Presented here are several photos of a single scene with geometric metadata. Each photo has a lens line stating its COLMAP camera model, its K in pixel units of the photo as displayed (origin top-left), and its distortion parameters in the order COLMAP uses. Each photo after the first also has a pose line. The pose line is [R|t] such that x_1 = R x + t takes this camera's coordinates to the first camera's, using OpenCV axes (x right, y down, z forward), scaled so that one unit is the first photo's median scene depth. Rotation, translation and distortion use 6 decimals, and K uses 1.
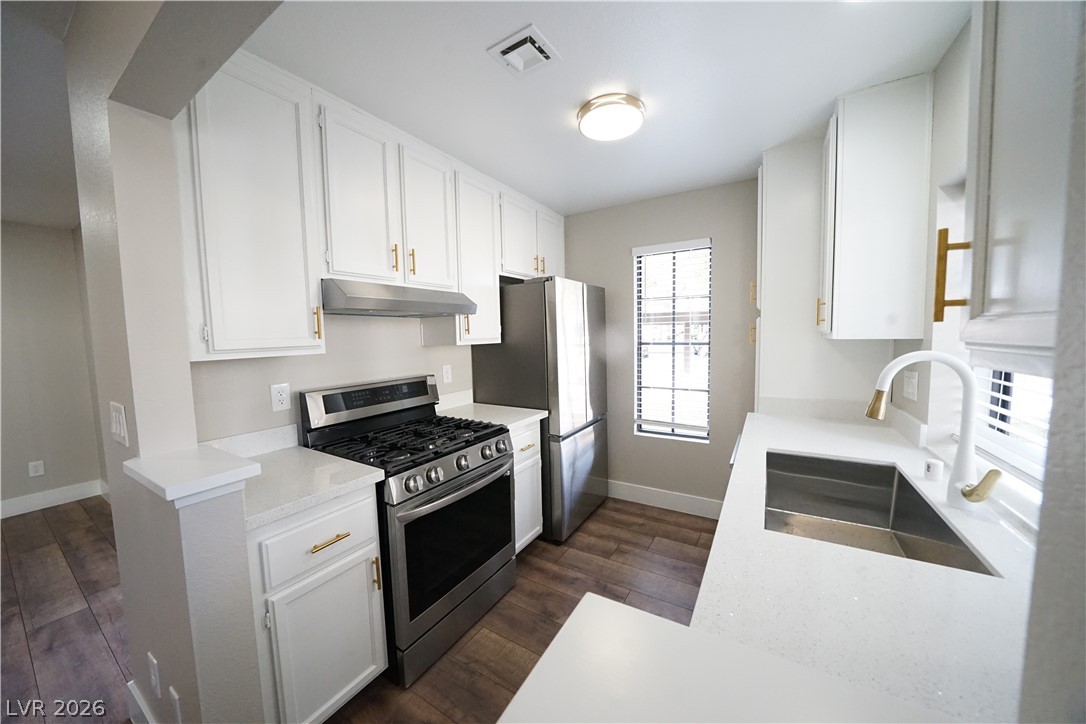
lens RADIAL K [[375.6, 0, 547.0], [0, 375.6, 366.9], [0, 0, 1]] dist [-0.018143, 0.000134]
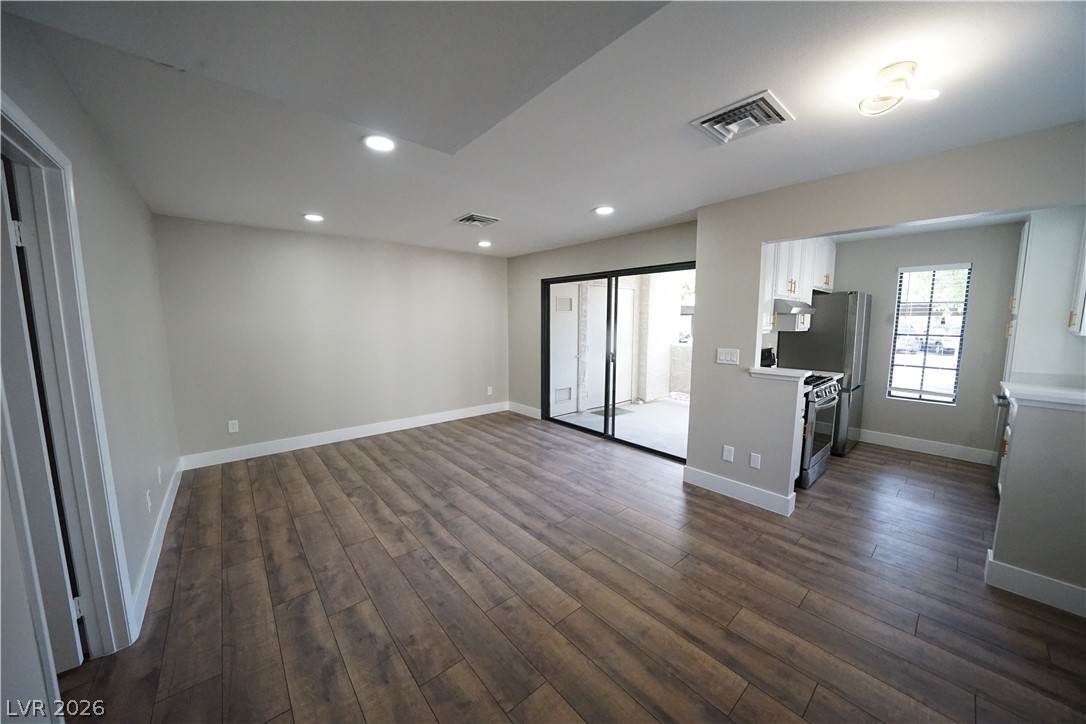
lens RADIAL K [[375.6, 0, 542.5], [0, 375.6, 363.8], [0, 0, 1]] dist [-0.018143, 0.000134]
pose [[0.955948, 0.056903, -0.287967, -0.669154], [-0.048546, 0.998169, 0.036088, 0.069253], [0.289493, -0.020518, 0.956960, -0.786888]]
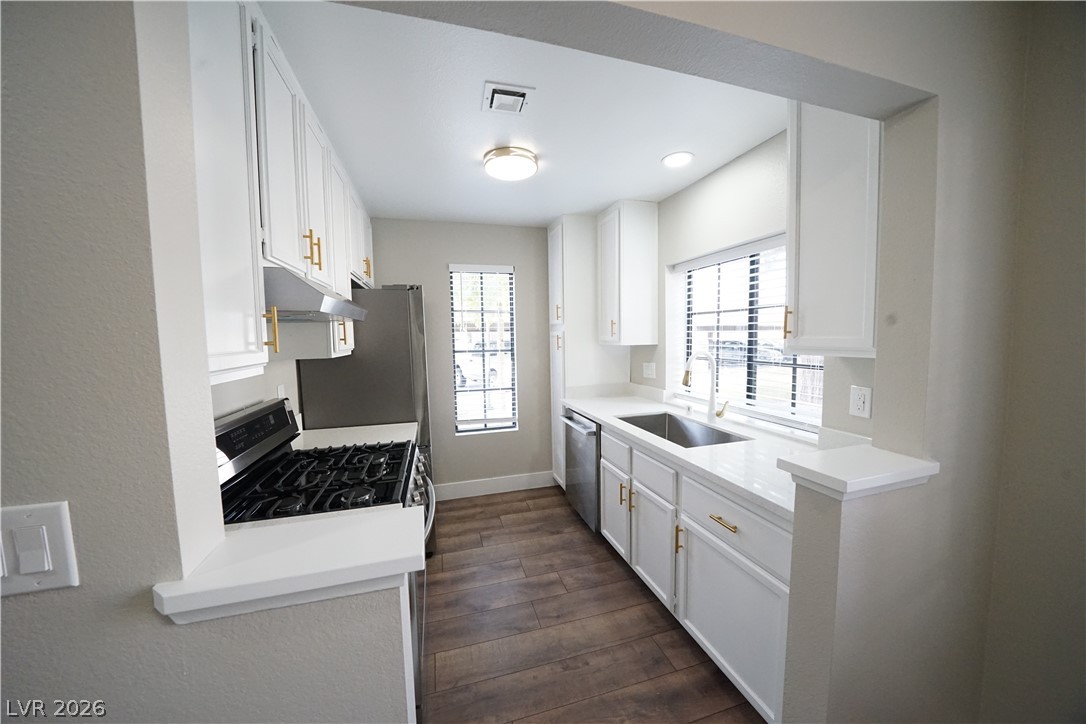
lens RADIAL K [[375.6, 0, 541.2], [0, 375.6, 366.4], [0, 0, 1]] dist [-0.018143, 0.000134]
pose [[0.671030, -0.051167, 0.739663, -0.418108], [0.067834, 0.997669, 0.007475, -0.010931], [-0.738321, 0.045159, 0.672936, 0.087350]]
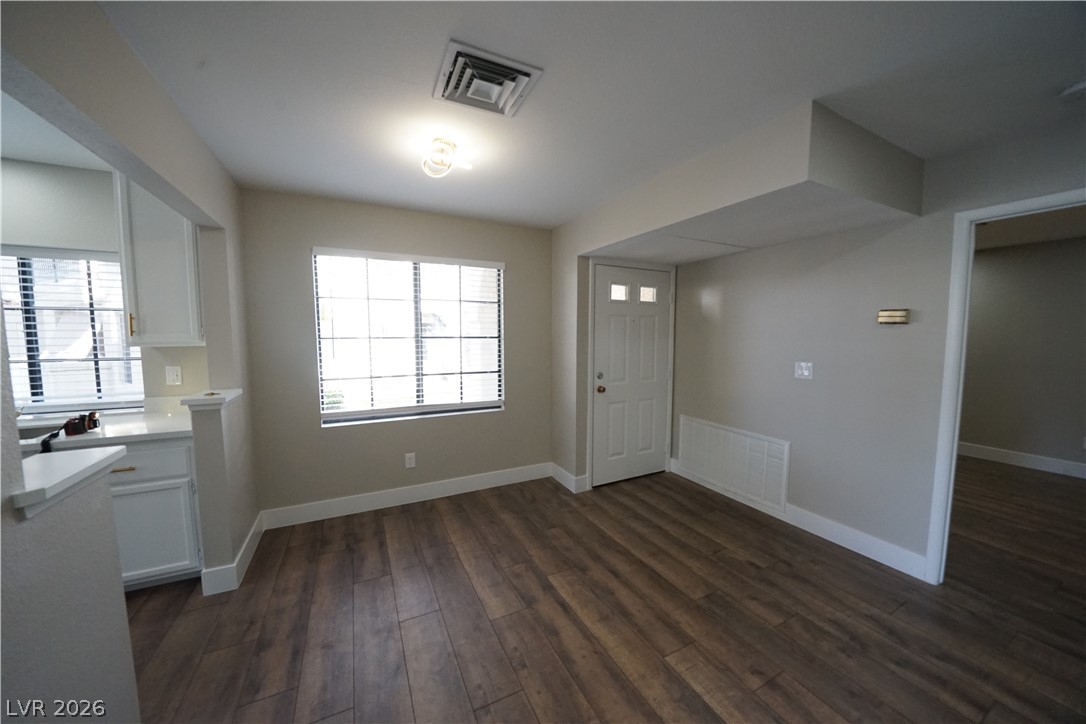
lens RADIAL K [[375.6, 0, 547.0], [0, 375.6, 363.9], [0, 0, 1]] dist [-0.018143, 0.000134]
pose [[-0.864670, -0.018921, 0.501984, -0.896809], [0.062624, 0.987435, 0.145089, -0.020802], [-0.498422, 0.156890, -0.852620, 0.397205]]
